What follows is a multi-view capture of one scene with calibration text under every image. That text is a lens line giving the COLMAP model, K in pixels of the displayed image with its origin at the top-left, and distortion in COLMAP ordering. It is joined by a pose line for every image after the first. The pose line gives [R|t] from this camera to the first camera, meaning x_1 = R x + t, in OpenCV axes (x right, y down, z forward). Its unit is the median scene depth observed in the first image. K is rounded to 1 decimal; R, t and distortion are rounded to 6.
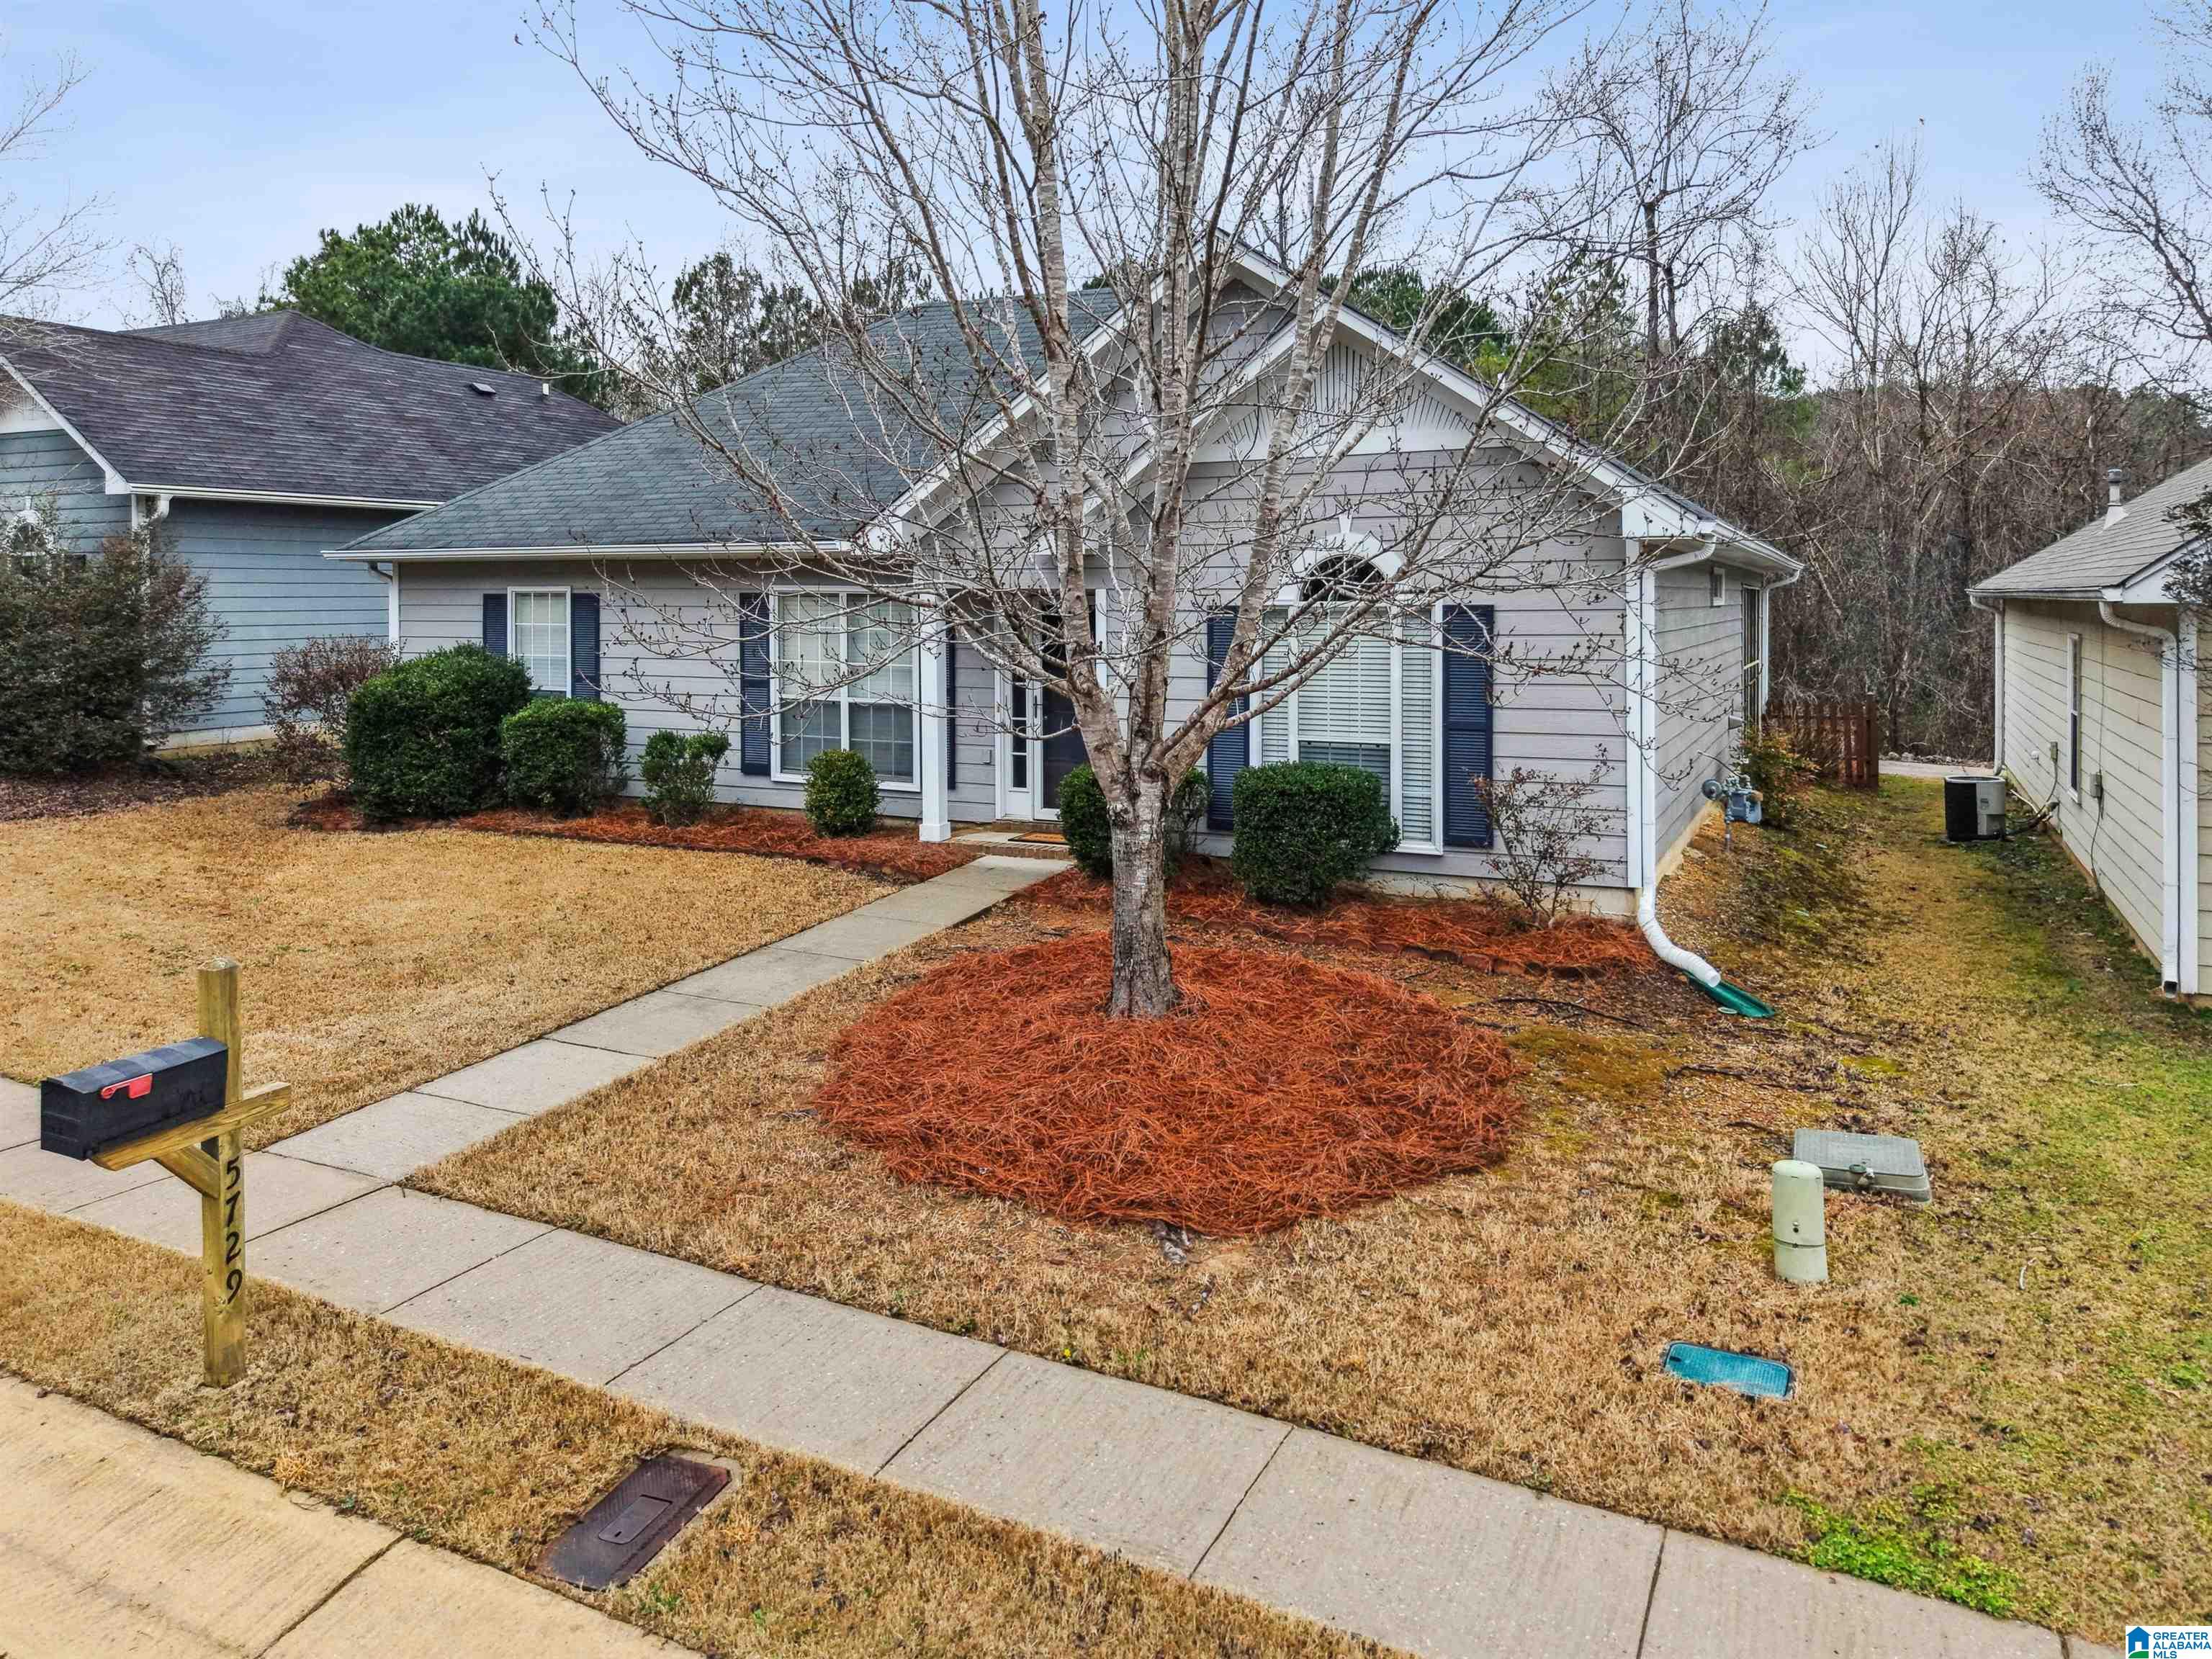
lens RADIAL K [[1513.0, 0, 1106.0], [0, 1513.0, 829.5], [0, 0, 1]] dist [0.026937, -0.026471]
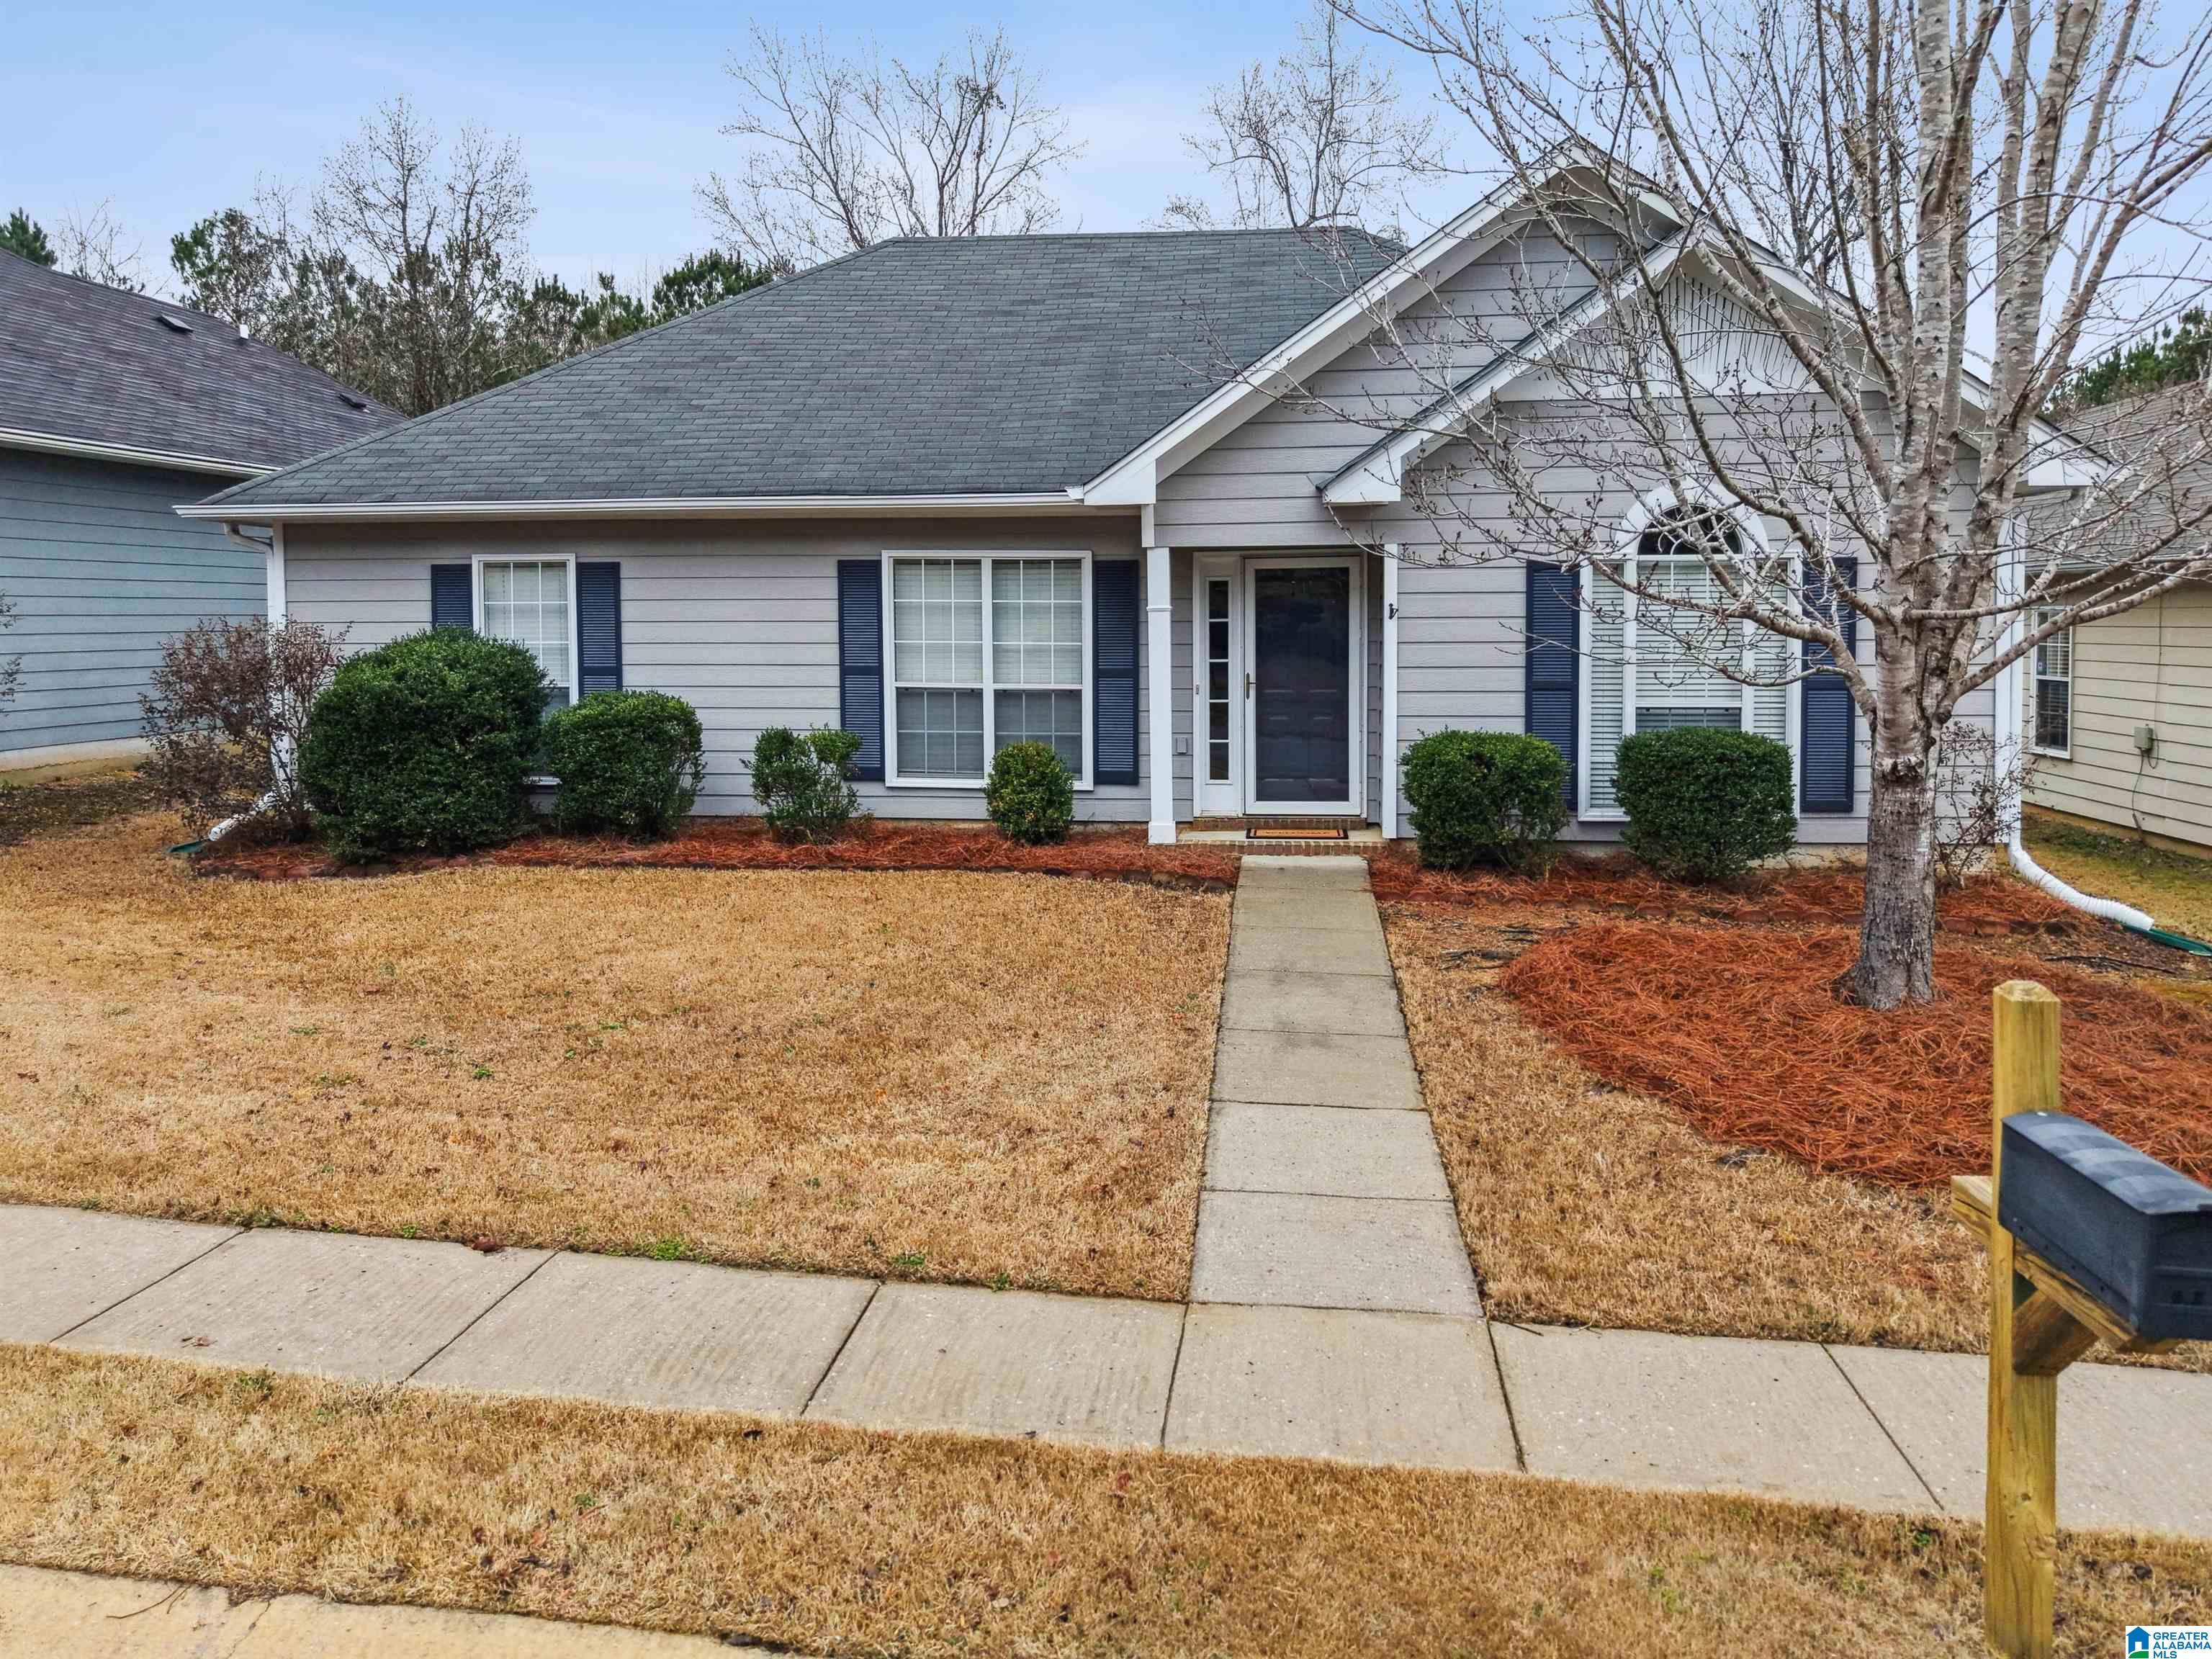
lens RADIAL K [[1513.0, 0, 1106.0], [0, 1513.0, 829.5], [0, 0, 1]] dist [0.026937, -0.026471]
pose [[0.943408, -0.048115, 0.328125, -0.380667], [0.053774, 0.998520, -0.008190, 0.004409], [-0.327245, 0.025371, 0.944599, 0.178520]]
